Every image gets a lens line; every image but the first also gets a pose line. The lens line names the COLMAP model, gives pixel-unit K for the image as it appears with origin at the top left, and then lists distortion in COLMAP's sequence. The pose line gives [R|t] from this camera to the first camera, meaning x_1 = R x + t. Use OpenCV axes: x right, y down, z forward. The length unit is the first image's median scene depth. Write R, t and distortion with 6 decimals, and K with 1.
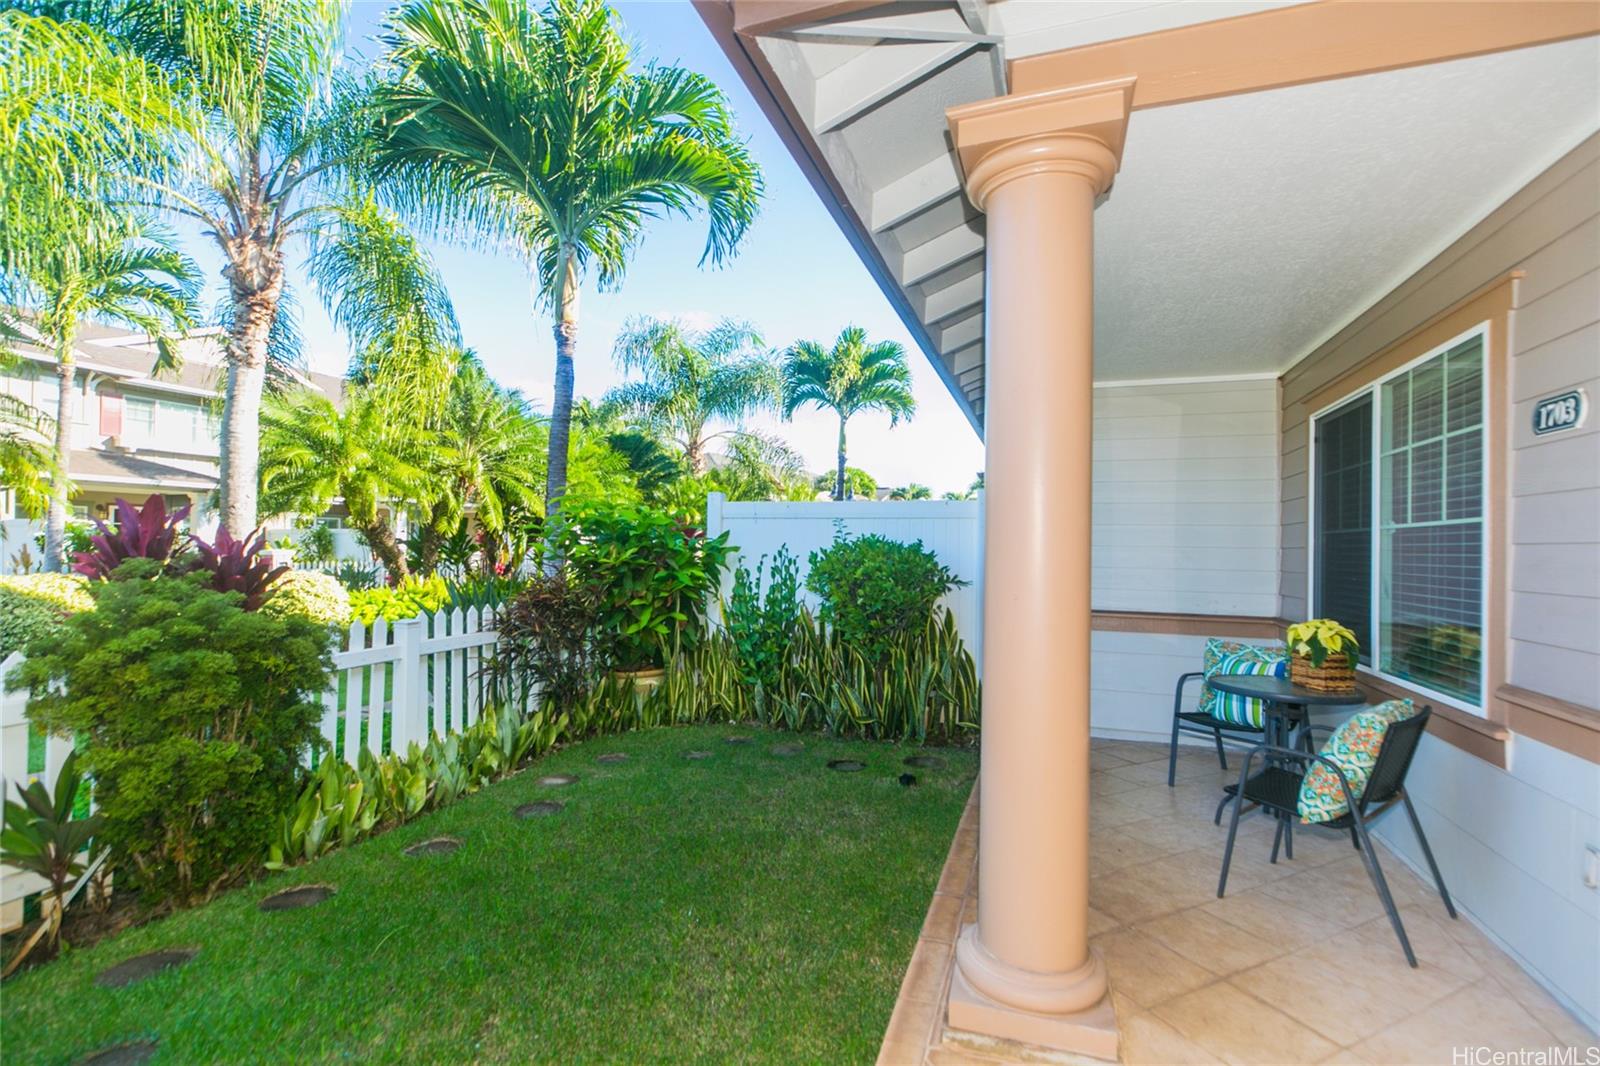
lens RADIAL K [[720.6, 0, 805.2], [0, 720.6, 535.6], [0, 0, 1]] dist [0.022107, -0.010814]
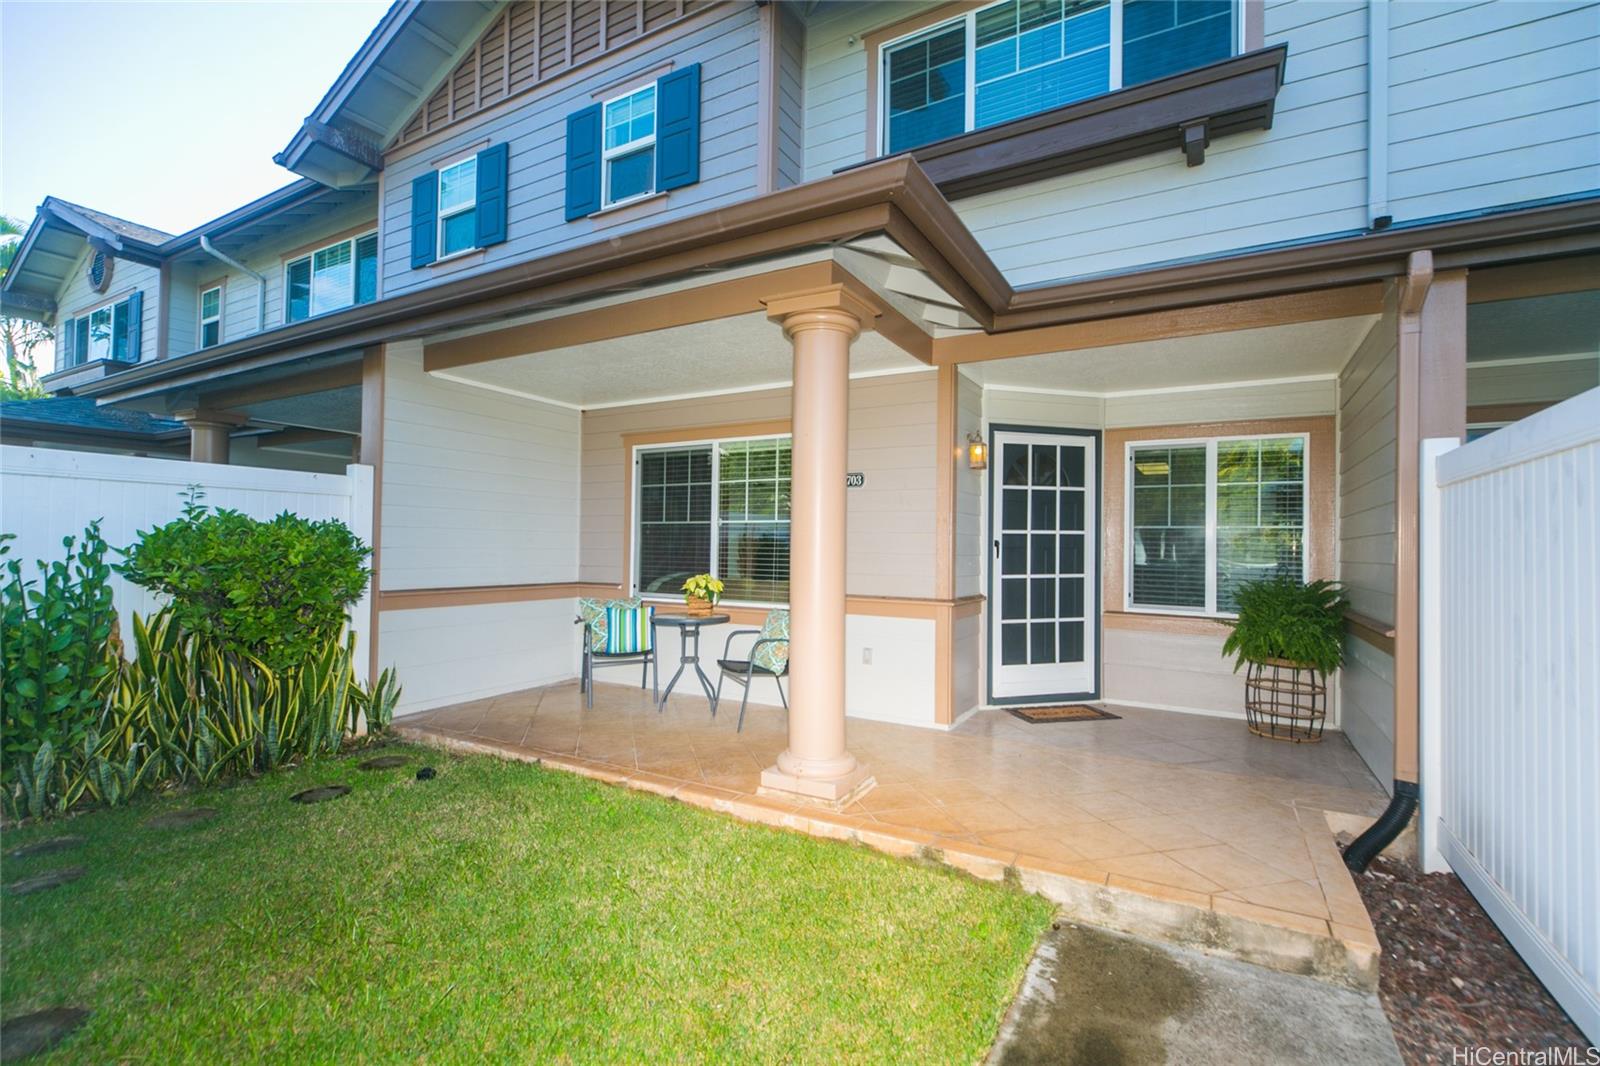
lens RADIAL K [[720.6, 0, 805.2], [0, 720.6, 535.6], [0, 0, 1]] dist [0.022107, -0.010814]
pose [[0.191127, 0.008787, 0.981526, -0.657977], [-0.013862, 0.999884, -0.006252, 0.018908], [-0.981467, -0.012411, 0.191227, 0.294774]]
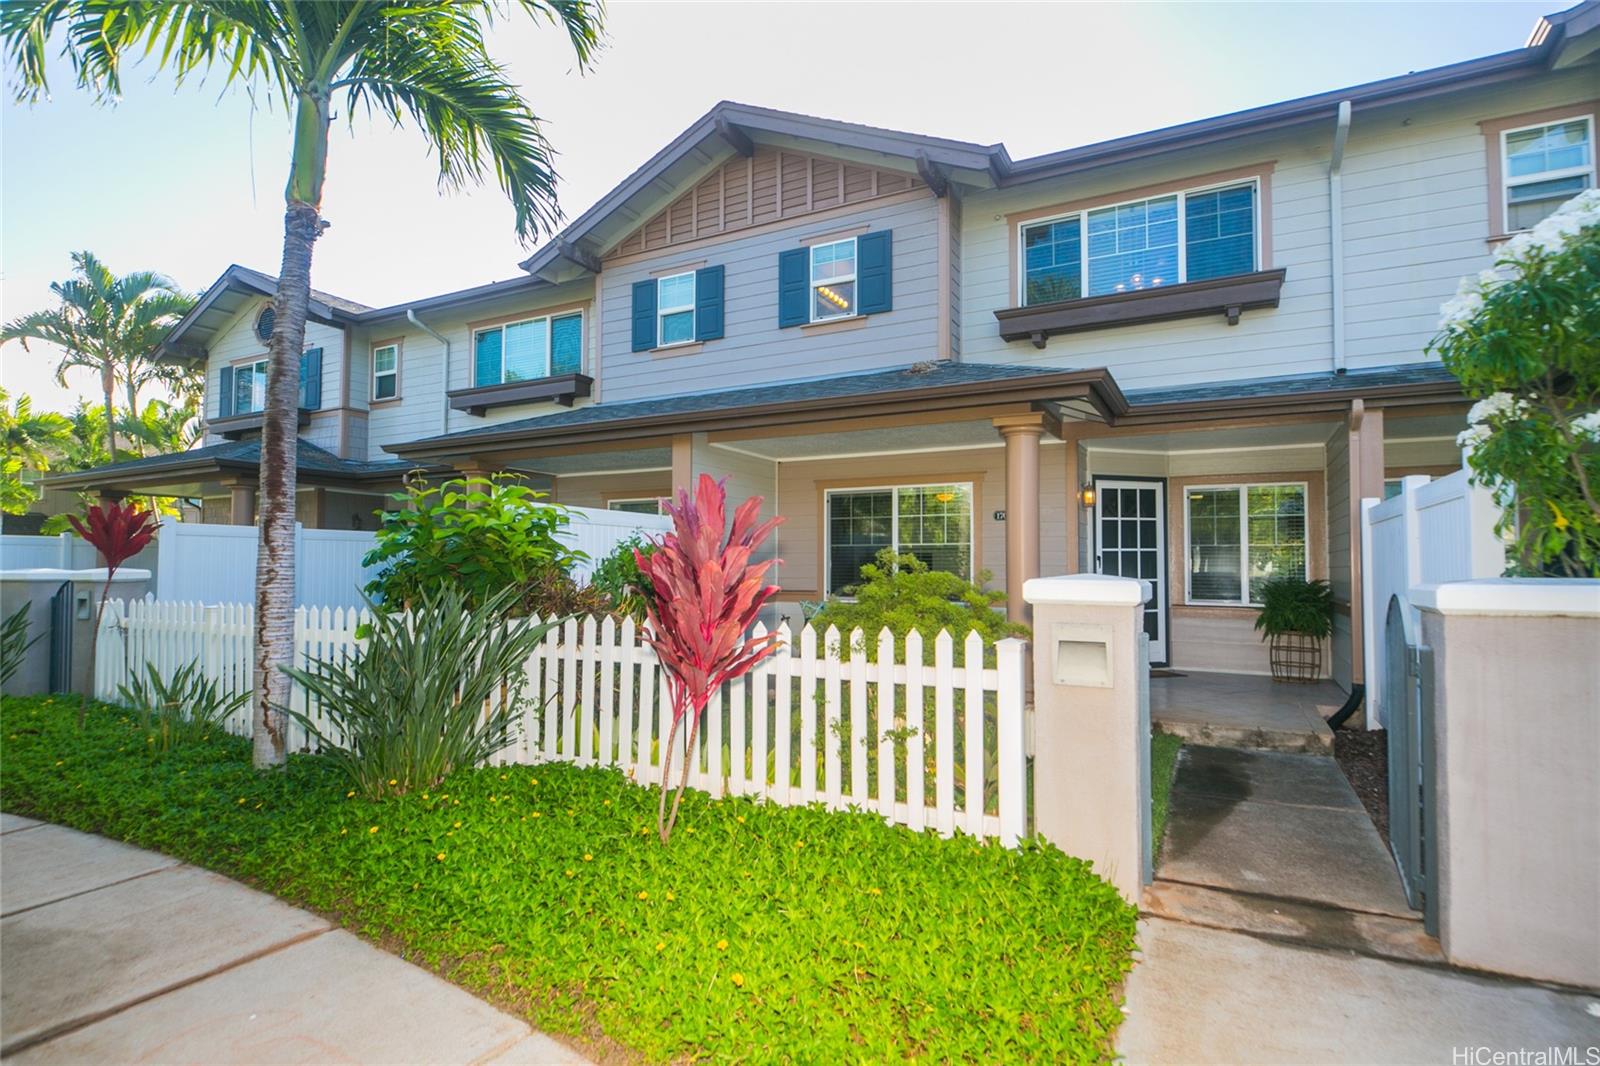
lens RADIAL K [[829.9, 0, 800.6], [0, 829.9, 536.0], [0, 0, 1]] dist [0.015973, 0.000068]
pose [[0.149984, 0.027252, 0.988313, -1.426159], [-0.001866, 0.999626, -0.027281, 0.022751], [-0.988687, 0.002248, 0.149979, 0.592283]]
